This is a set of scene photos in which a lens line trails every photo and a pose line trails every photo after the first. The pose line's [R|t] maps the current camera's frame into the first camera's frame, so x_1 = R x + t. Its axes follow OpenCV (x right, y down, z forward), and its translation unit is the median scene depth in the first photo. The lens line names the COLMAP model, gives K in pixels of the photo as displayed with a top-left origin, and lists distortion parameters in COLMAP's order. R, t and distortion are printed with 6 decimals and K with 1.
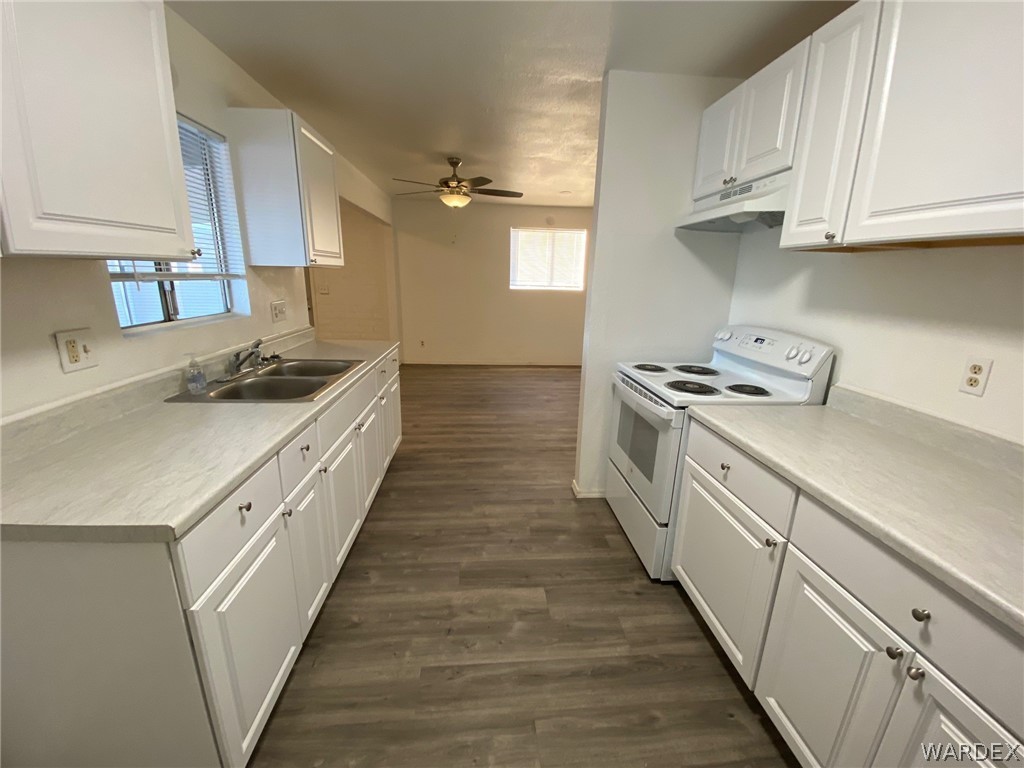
lens RADIAL K [[412.6, 0, 508.2], [0, 412.6, 382.6], [0, 0, 1]] dist [-0.013269, -0.004586]
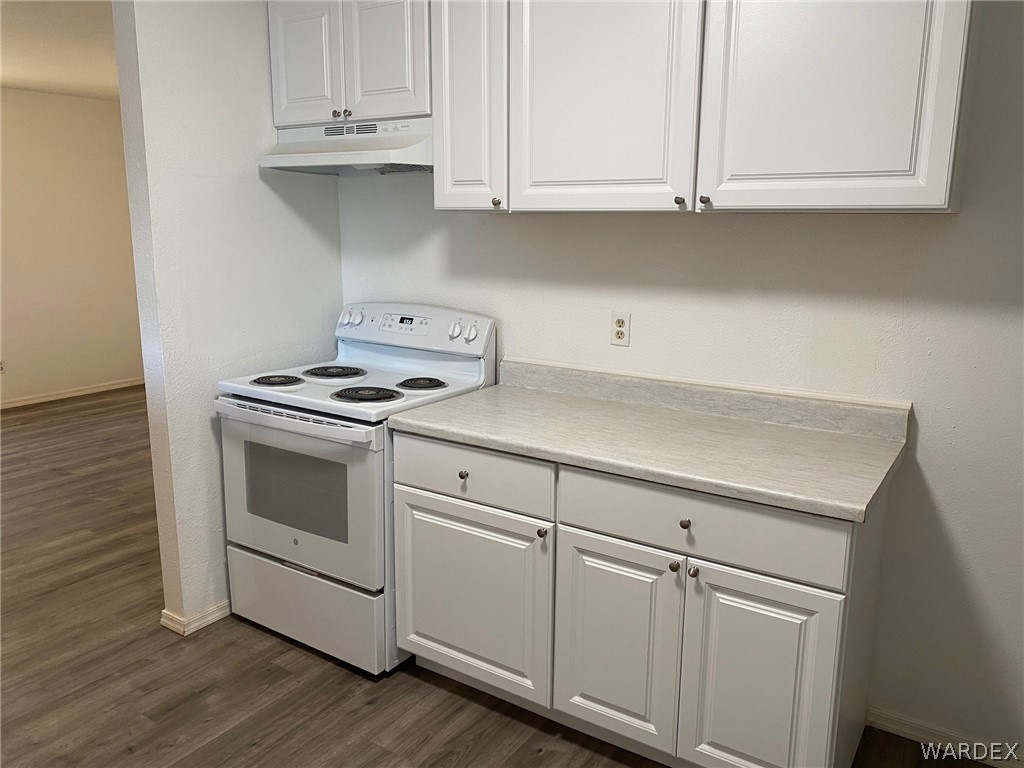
lens RADIAL K [[784.1, 0, 510.4], [0, 784.1, 376.1], [0, 0, 1]] dist [0.015300, 0.009604]
pose [[0.609276, -0.171095, 0.774280, -0.499764], [0.202476, 0.977644, 0.056705, -0.050935], [-0.766672, 0.122224, 0.630298, -0.080959]]
